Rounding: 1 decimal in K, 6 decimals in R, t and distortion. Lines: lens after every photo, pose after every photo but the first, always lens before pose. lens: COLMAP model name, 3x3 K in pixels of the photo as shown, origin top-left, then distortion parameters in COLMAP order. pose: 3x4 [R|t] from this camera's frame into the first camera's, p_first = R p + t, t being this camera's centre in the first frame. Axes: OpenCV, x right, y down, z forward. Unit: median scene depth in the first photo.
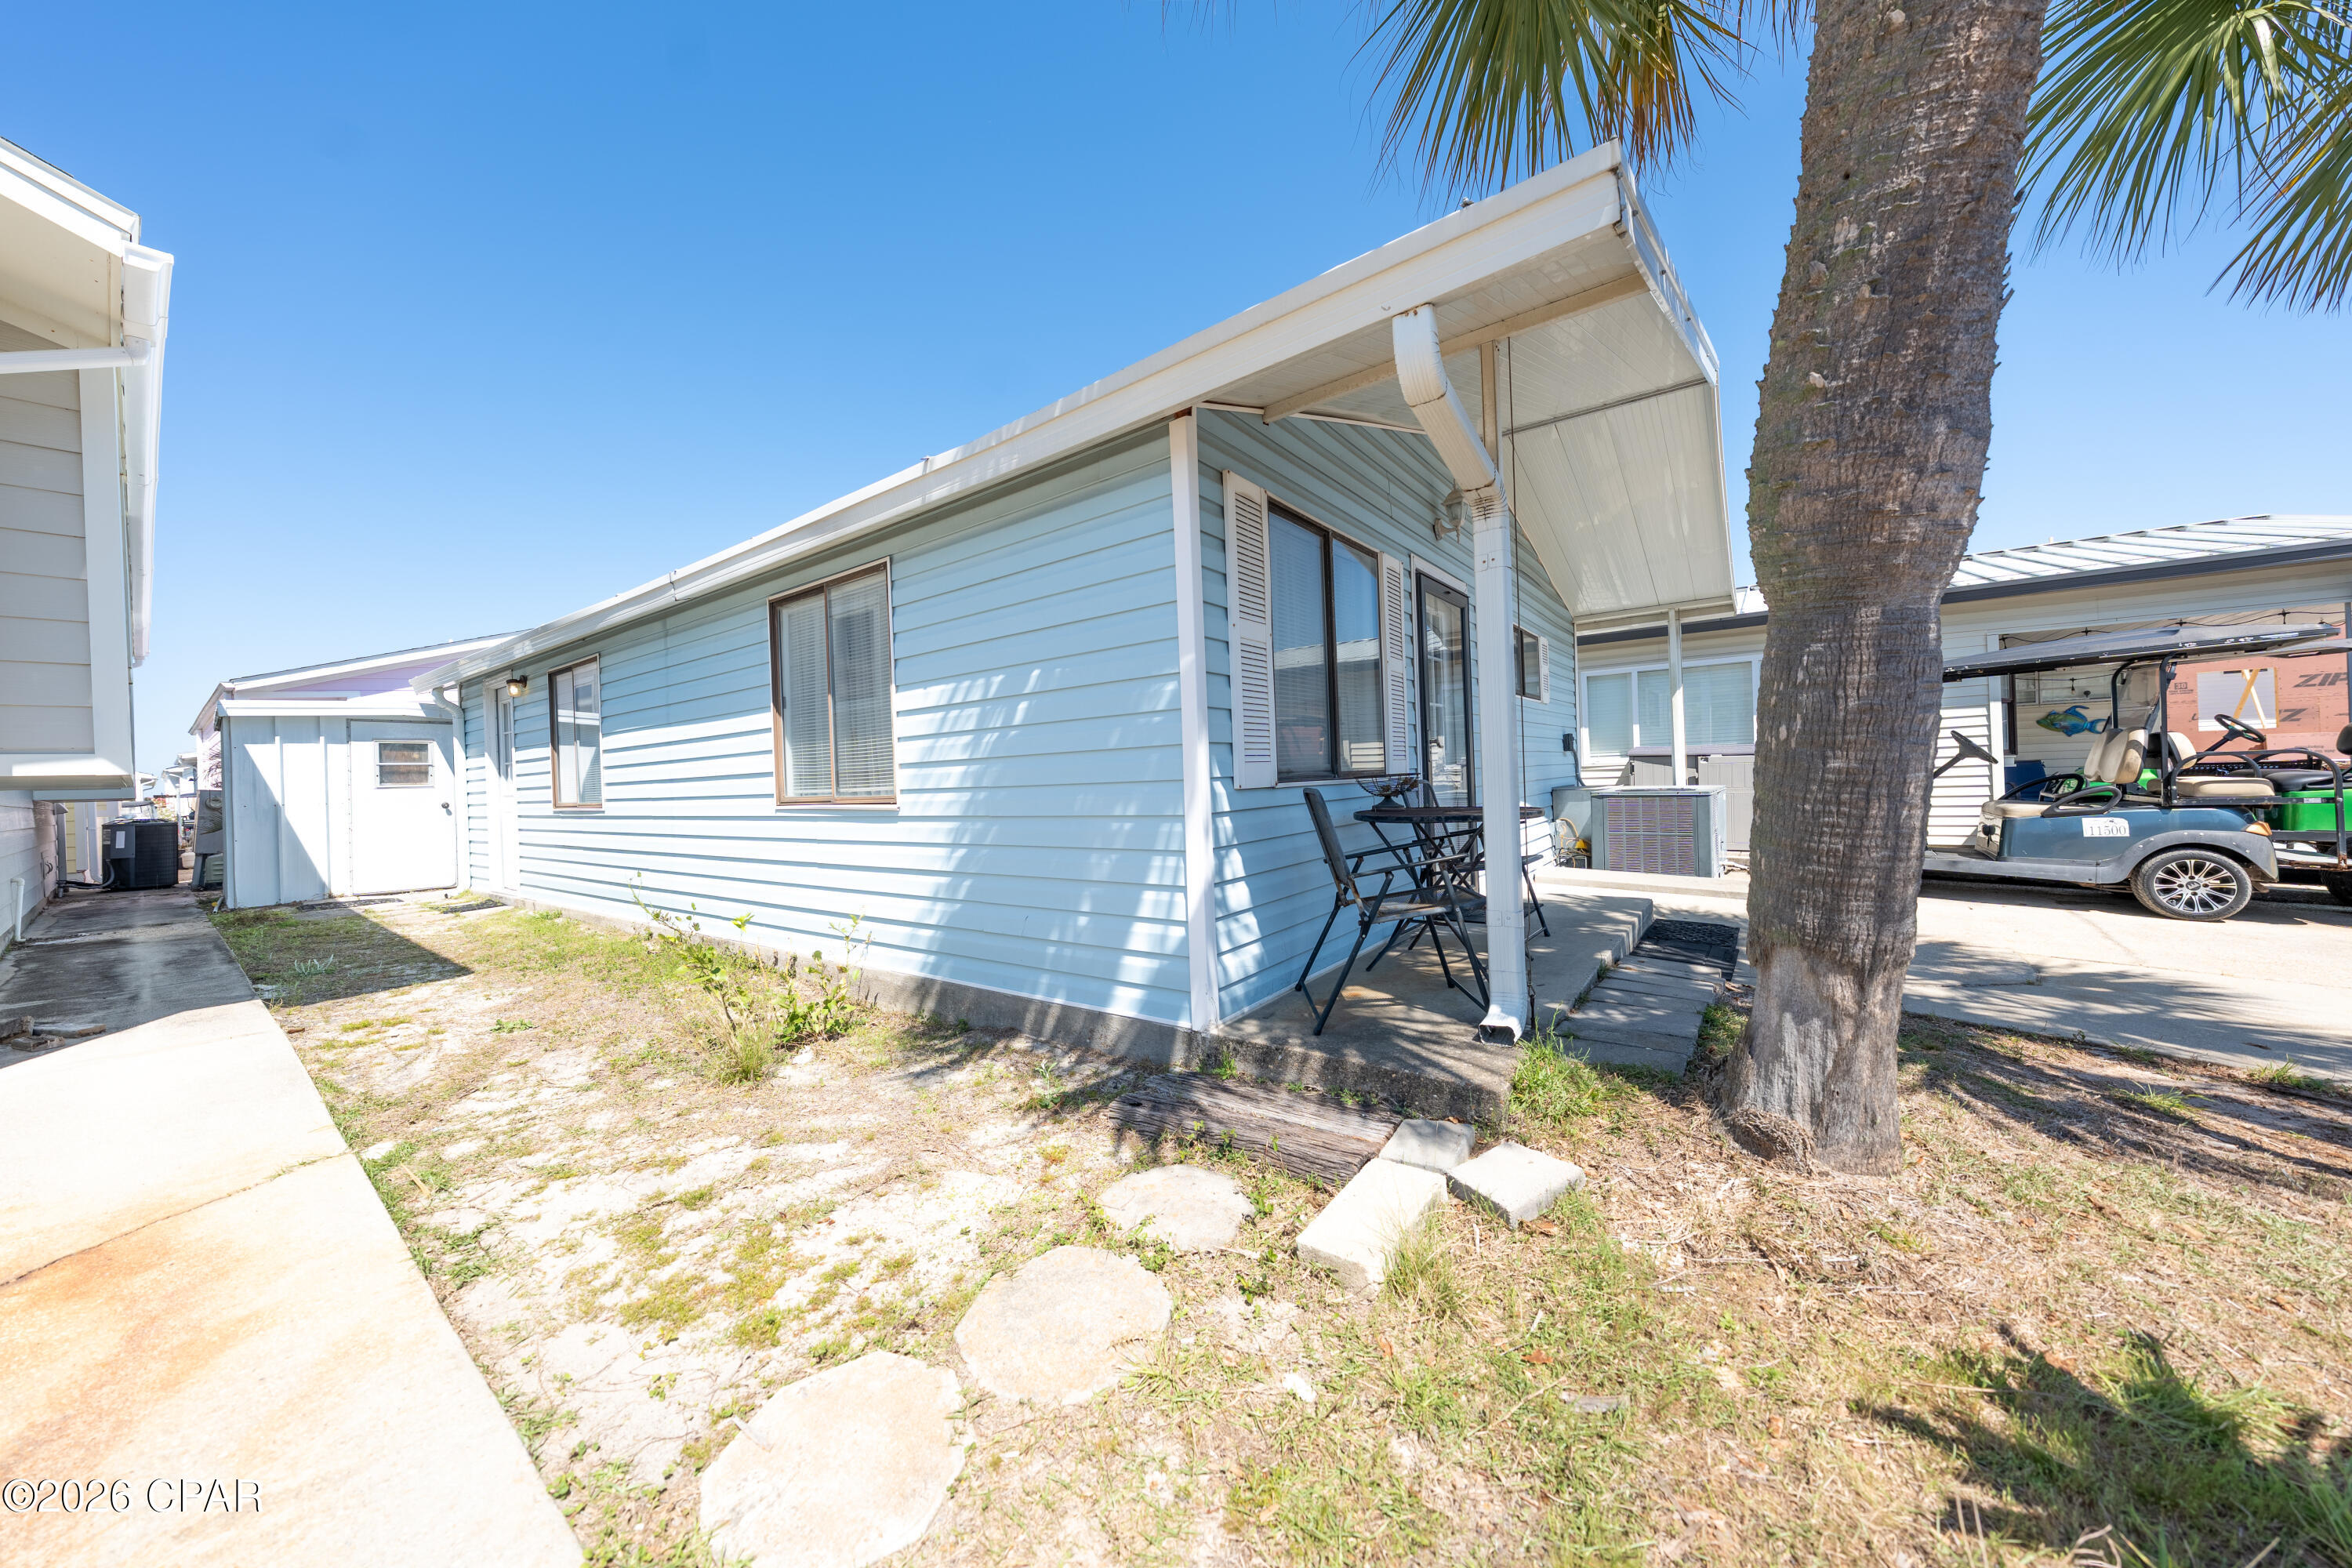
lens RADIAL K [[799.0, 0, 1174.7], [0, 799.0, 775.2], [0, 0, 1]] dist [-0.003854, 0.000477]
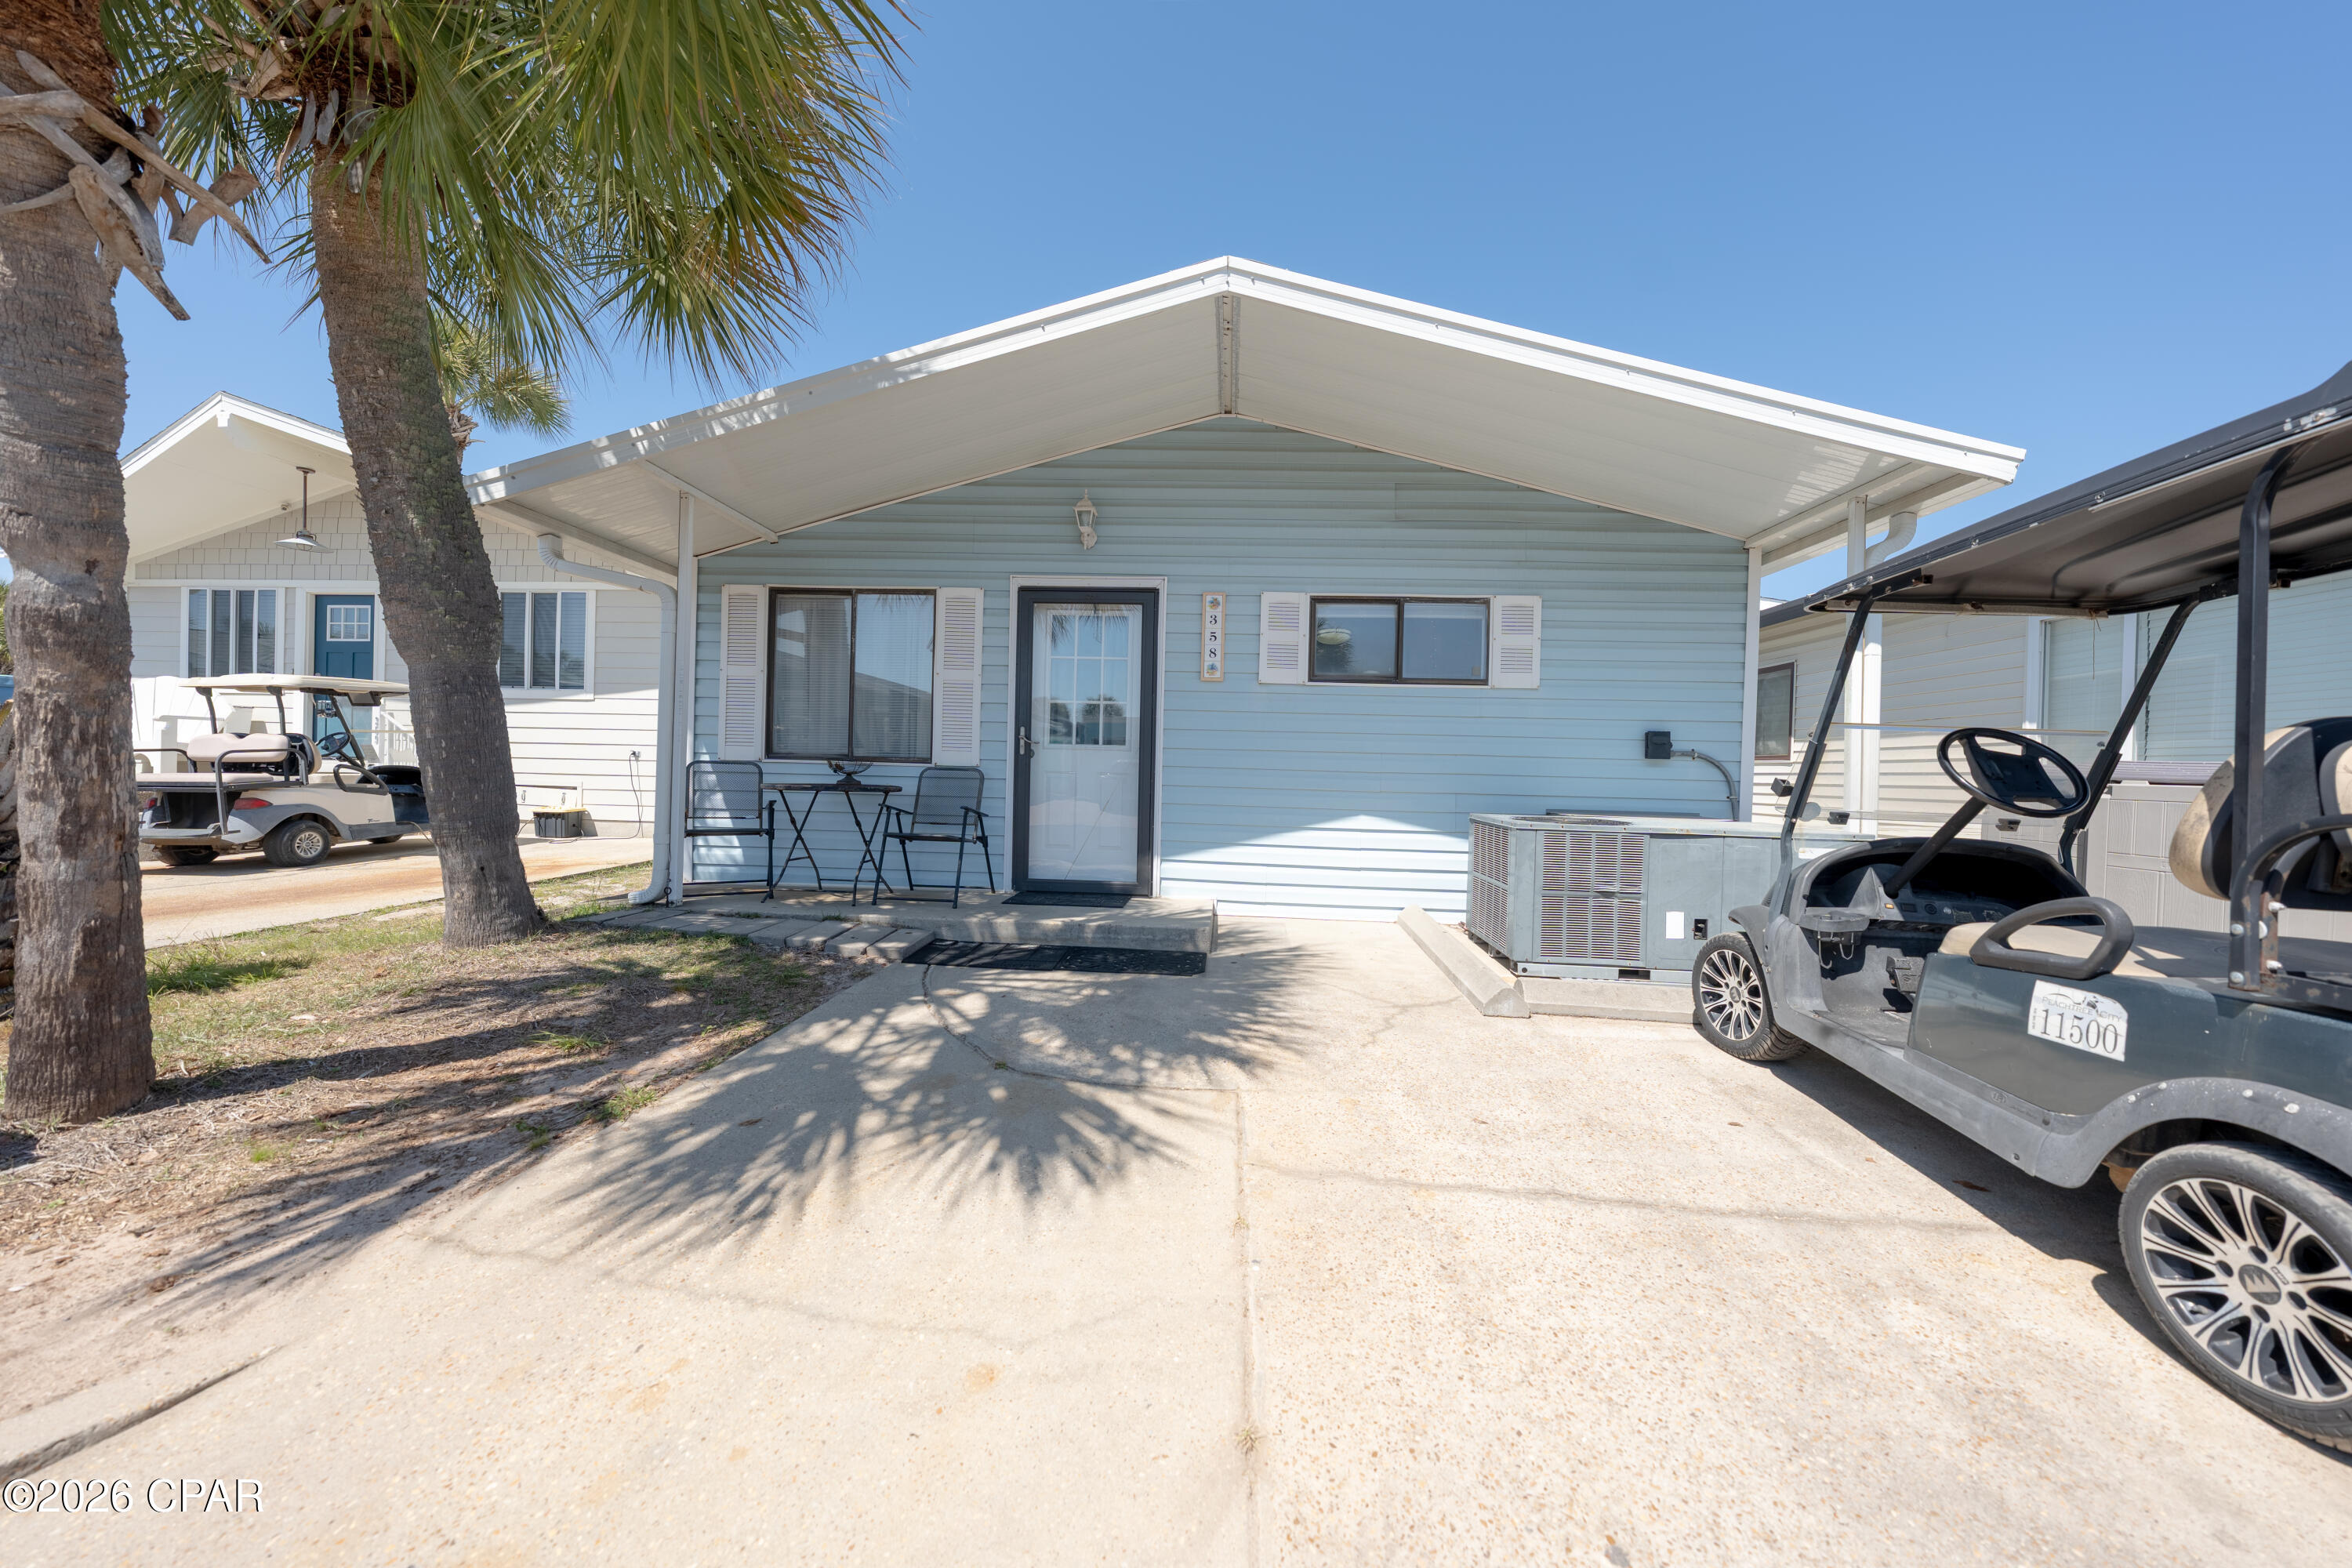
lens RADIAL K [[799.0, 0, 1176.4], [0, 799.0, 778.8], [0, 0, 1]] dist [-0.003854, 0.000477]
pose [[0.552764, 0.058347, -0.831293, 1.287463], [-0.048416, 0.998109, 0.037862, -0.034490], [0.831930, 0.019319, 0.554544, 0.507456]]
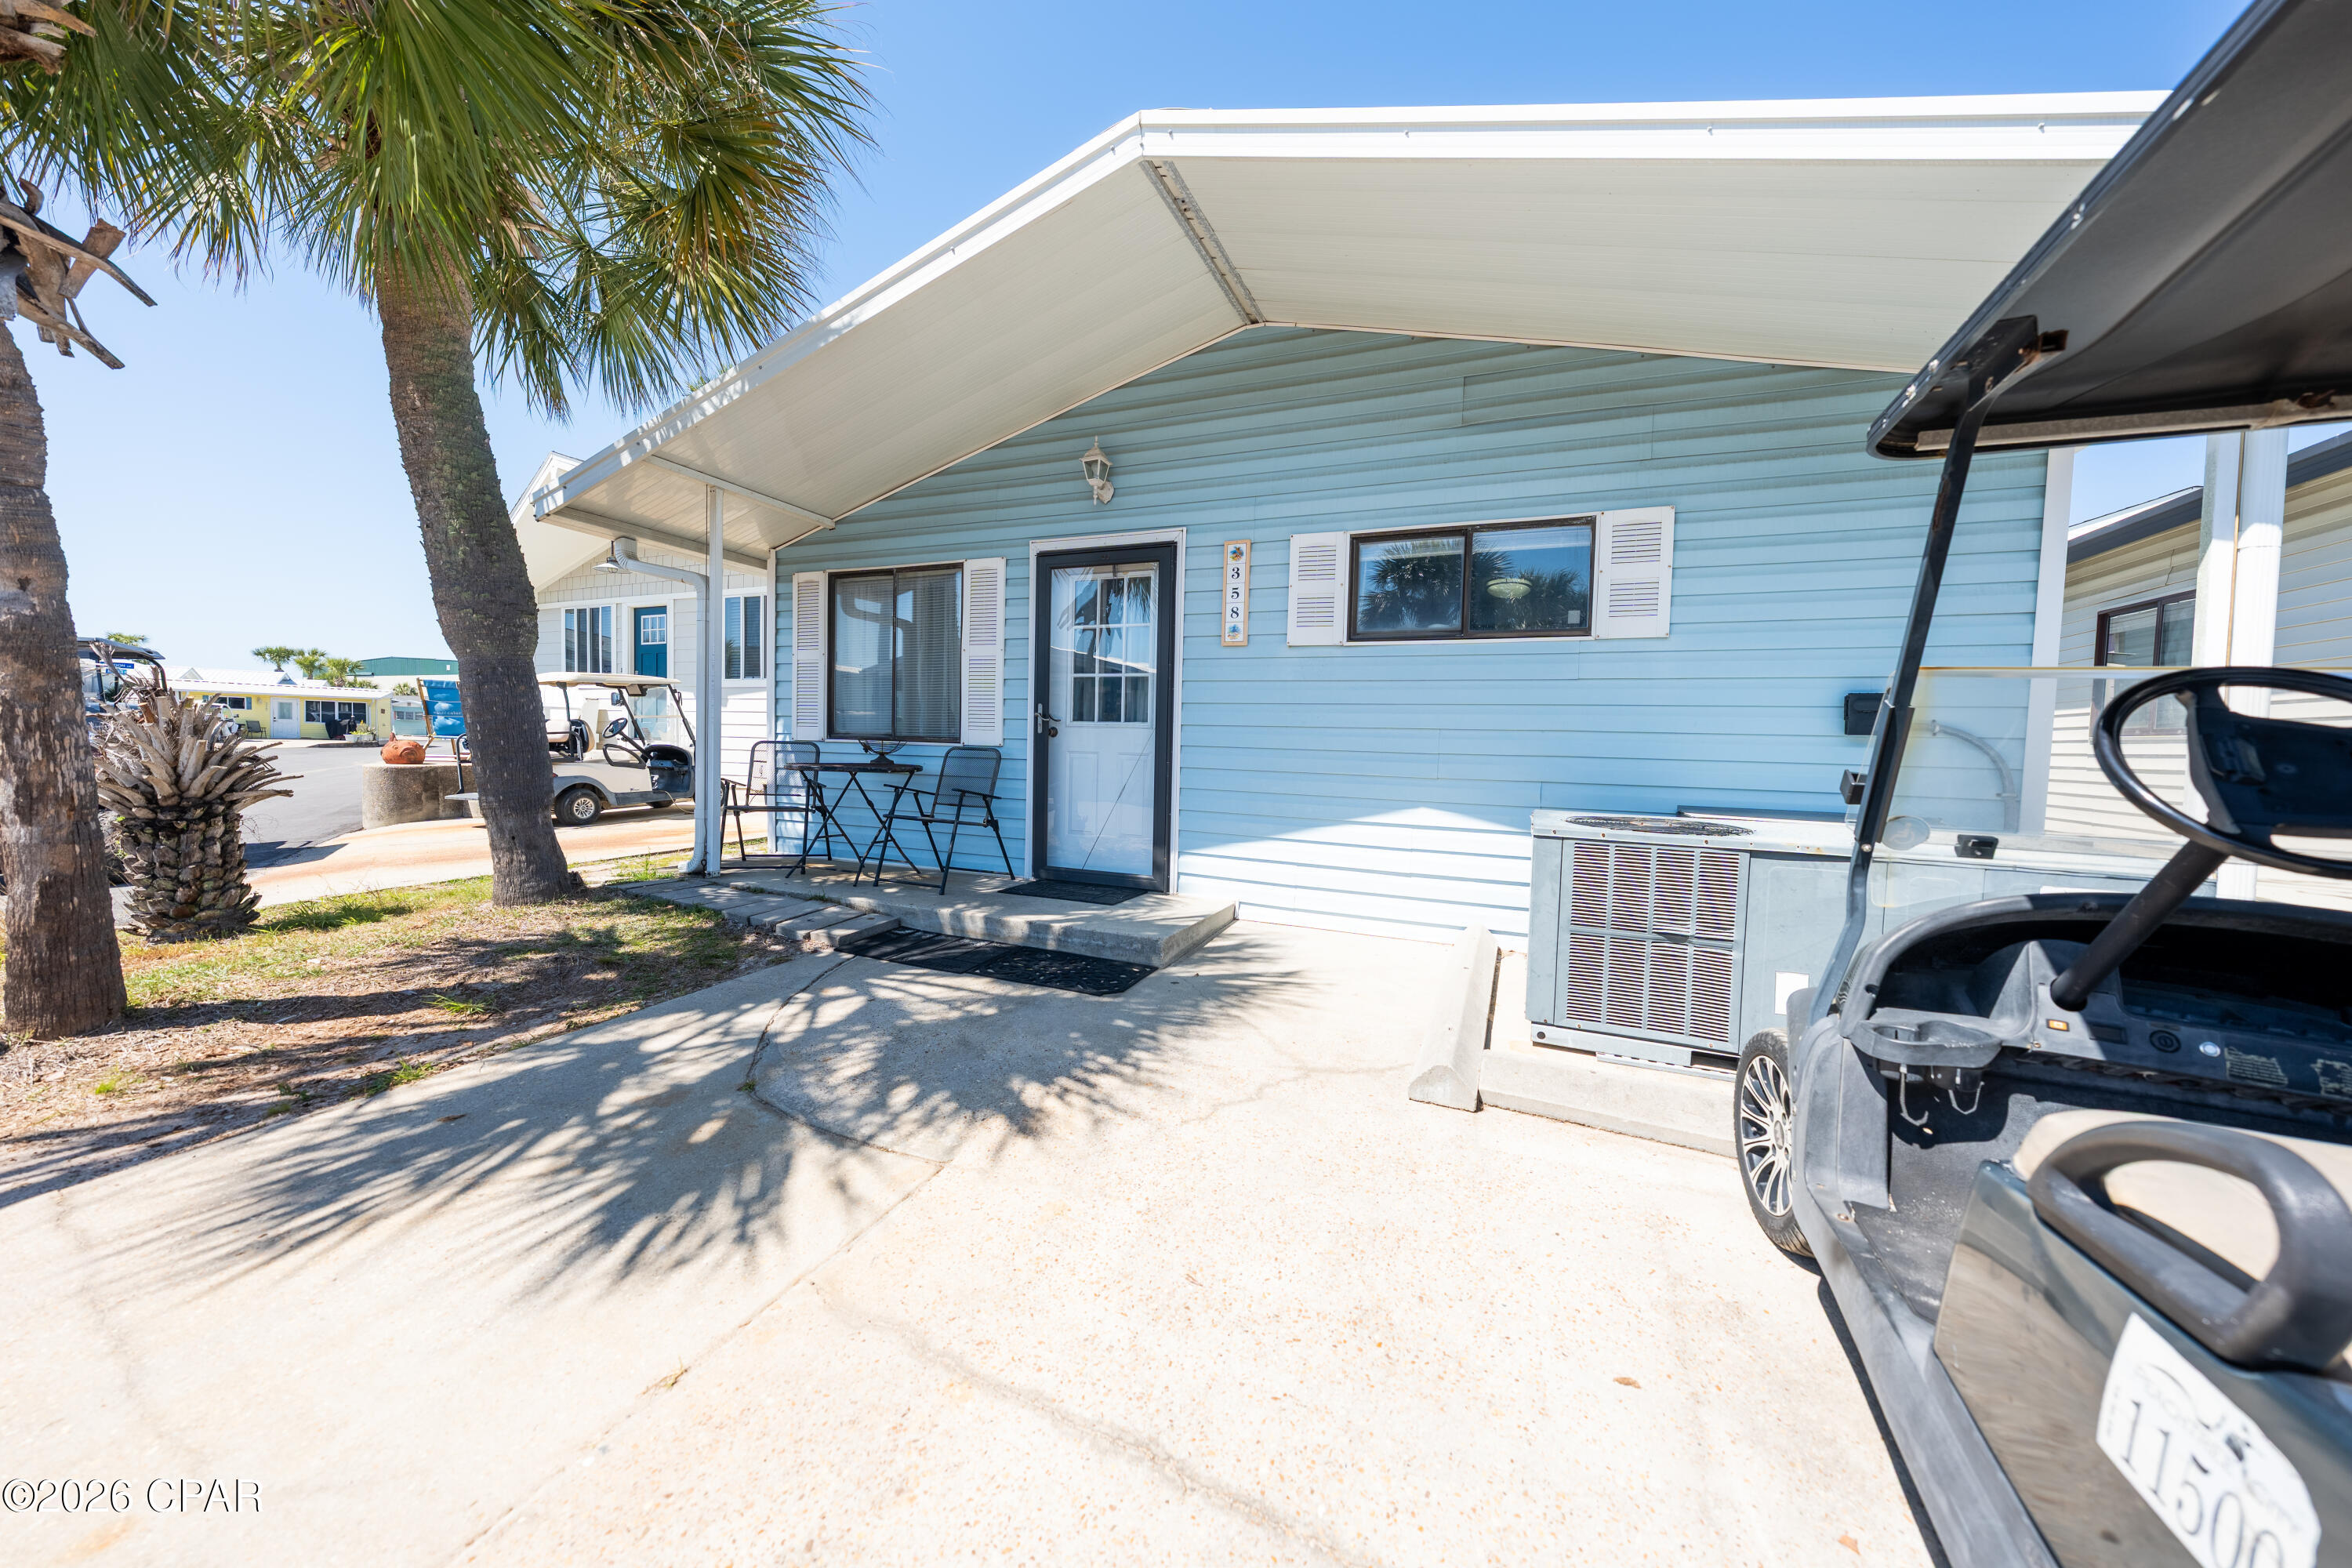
lens RADIAL K [[799.0, 0, 1182.3], [0, 799.0, 778.4], [0, 0, 1]] dist [-0.003854, 0.000477]
pose [[0.246488, 0.086765, -0.965254, 1.293800], [-0.036761, 0.996105, 0.080150, -0.047168], [0.968448, 0.015728, 0.248718, 0.852744]]
